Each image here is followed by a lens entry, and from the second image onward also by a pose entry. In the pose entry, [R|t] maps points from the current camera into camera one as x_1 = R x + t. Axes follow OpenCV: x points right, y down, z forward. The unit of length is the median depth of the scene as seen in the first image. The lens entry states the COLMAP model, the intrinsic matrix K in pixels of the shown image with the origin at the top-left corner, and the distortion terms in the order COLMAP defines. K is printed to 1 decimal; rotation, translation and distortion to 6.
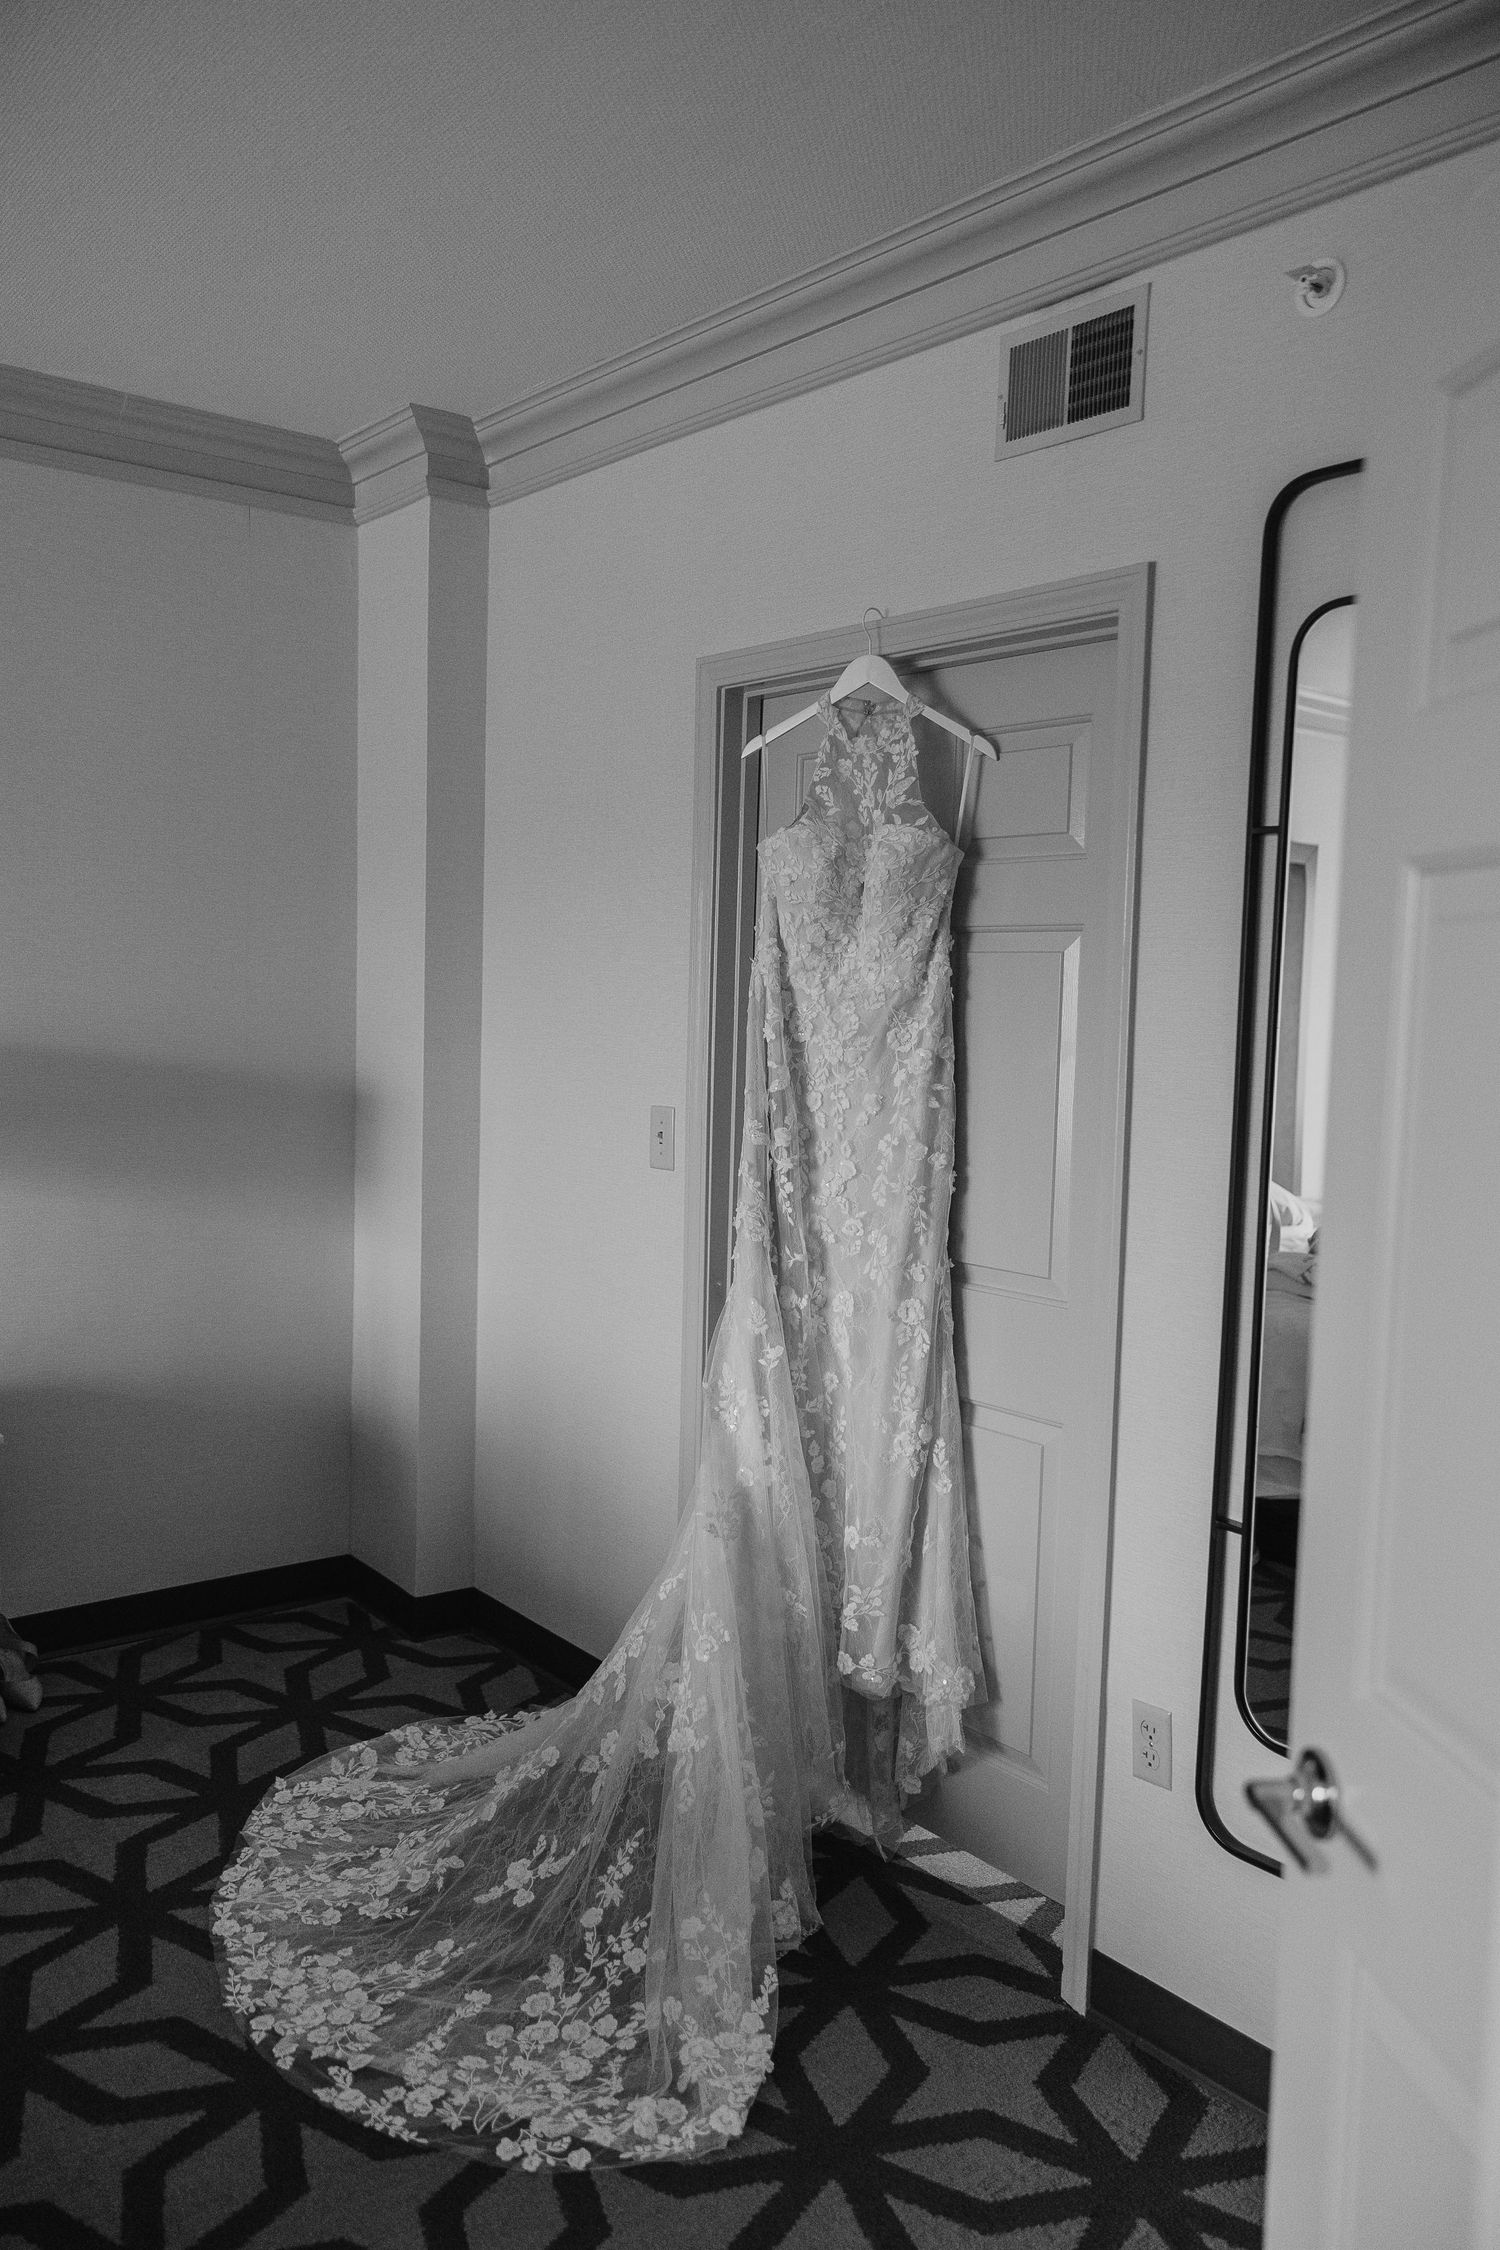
lens RADIAL K [[1791.7, 0, 748.5], [0, 1791.7, 1125.1], [0, 0, 1]] dist [0.001954, 0.000049]
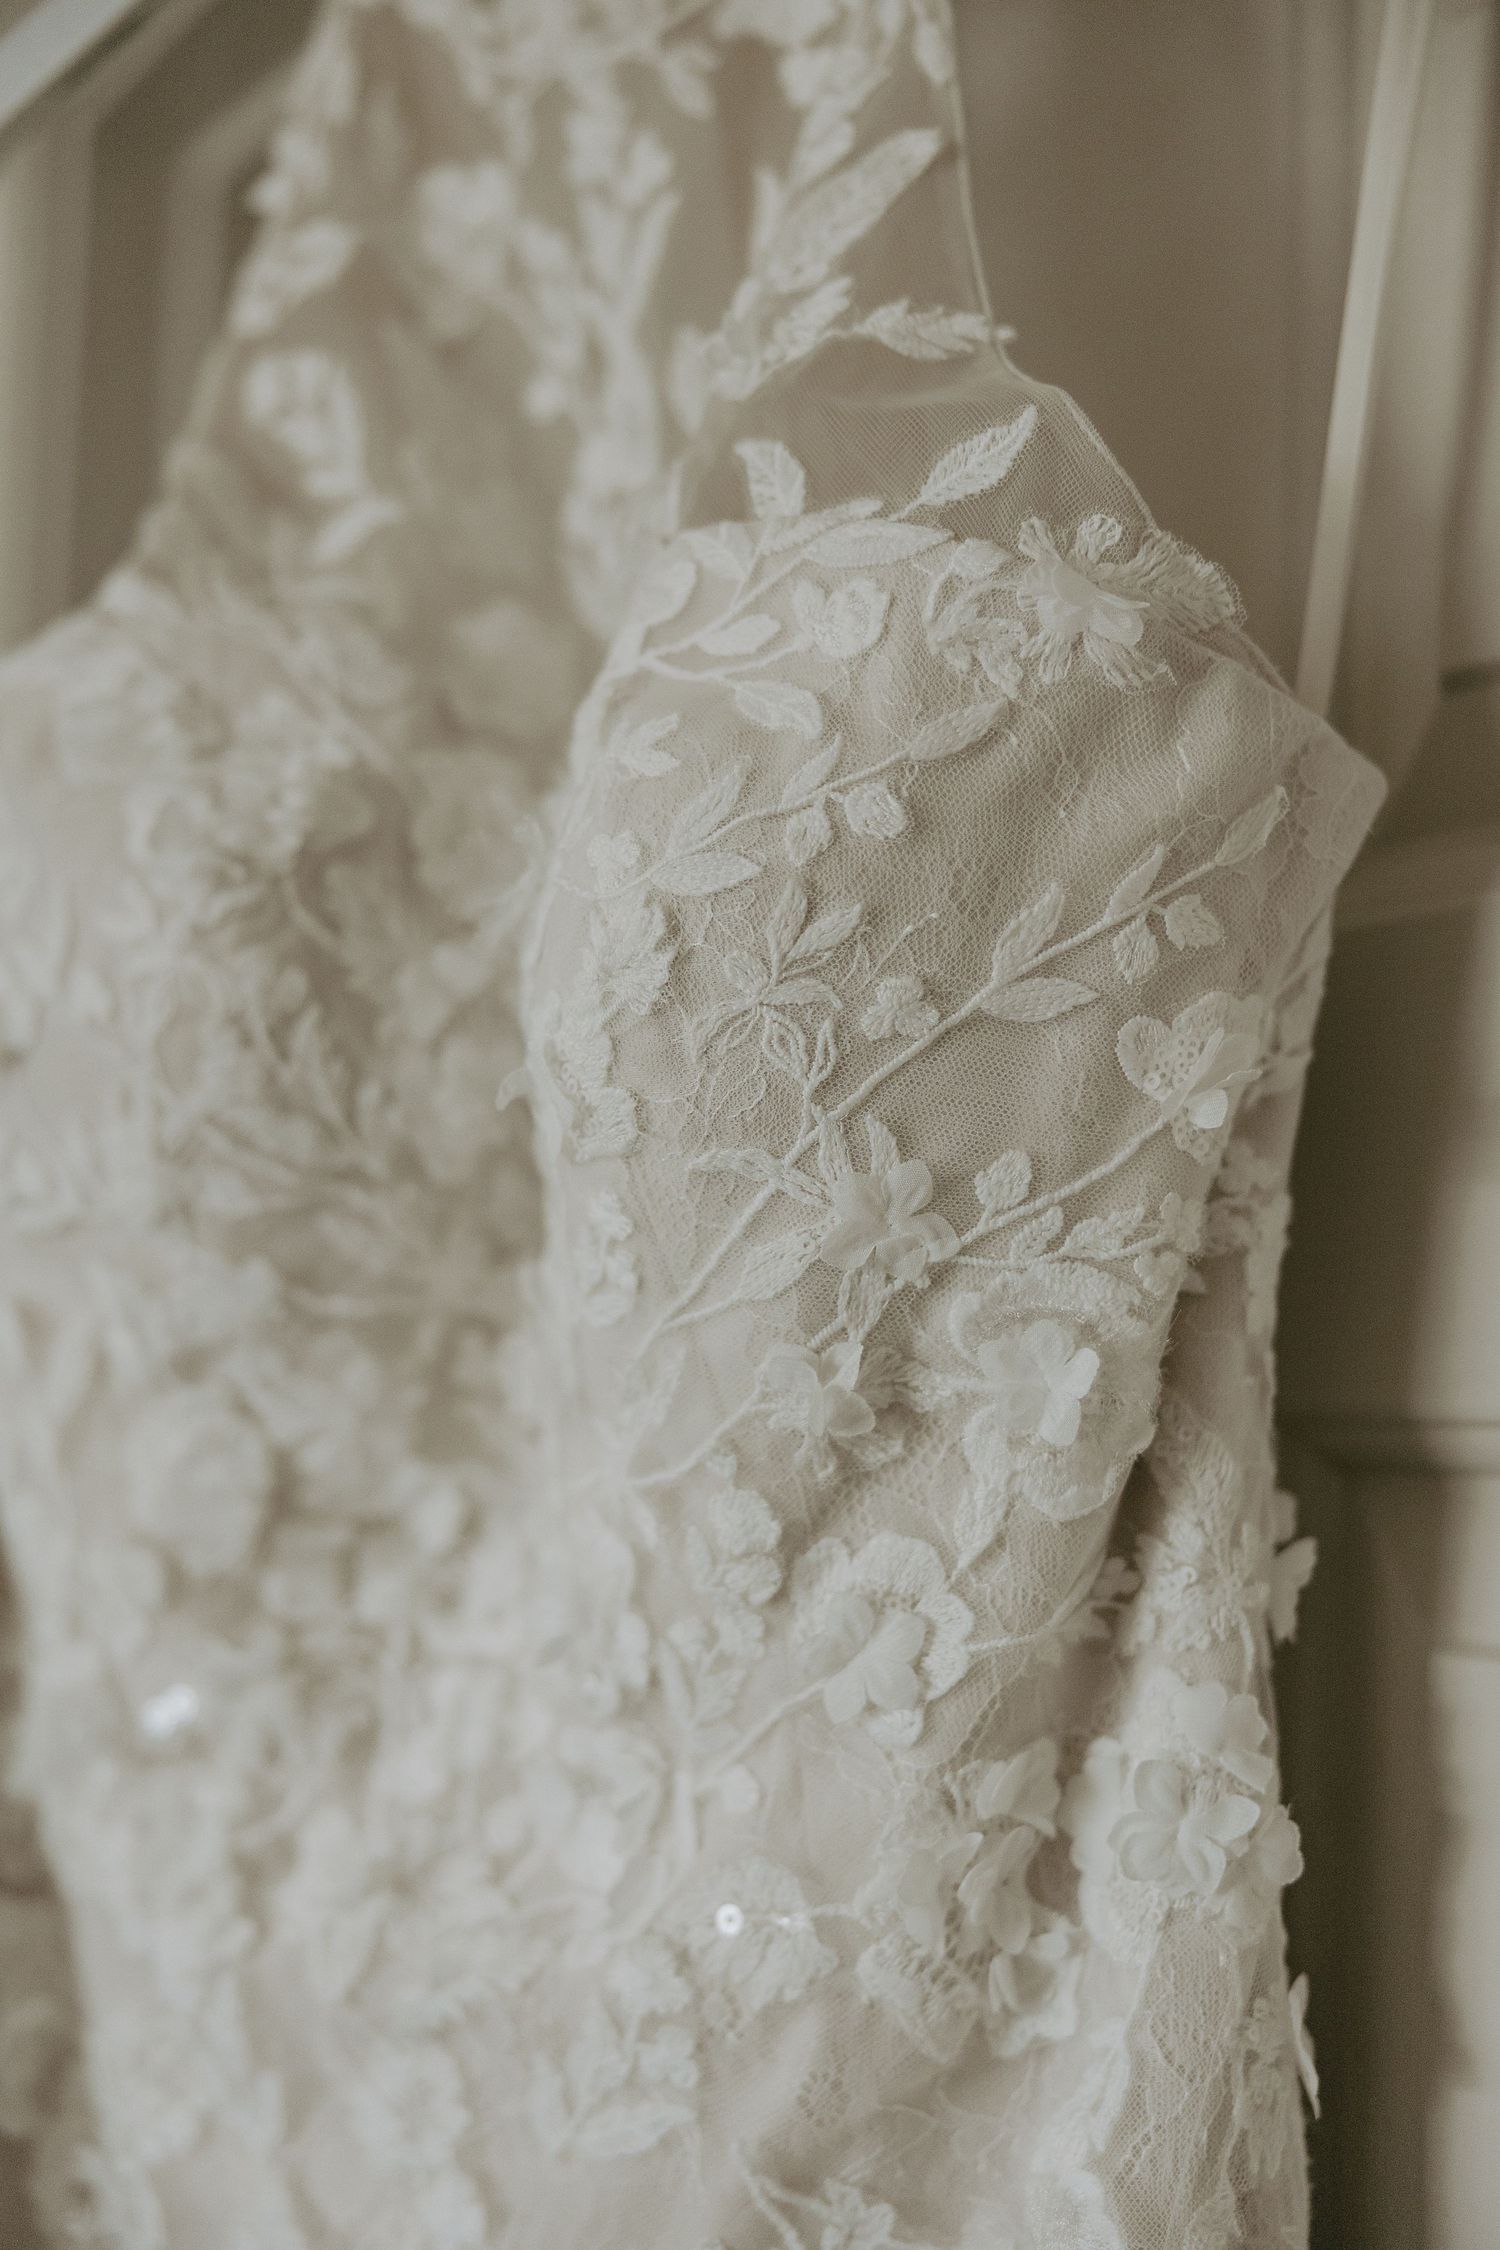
lens RADIAL K [[3178.8, 0, 749.4], [0, 3178.8, 1125.8], [0, 0, 1]] dist [-0.007691, 0.000000]
pose [[0.997414, -0.006313, -0.071594, 0.094292], [-0.005833, 0.985738, -0.168186, -0.095559], [0.071634, 0.168168, 0.983152, 0.799325]]
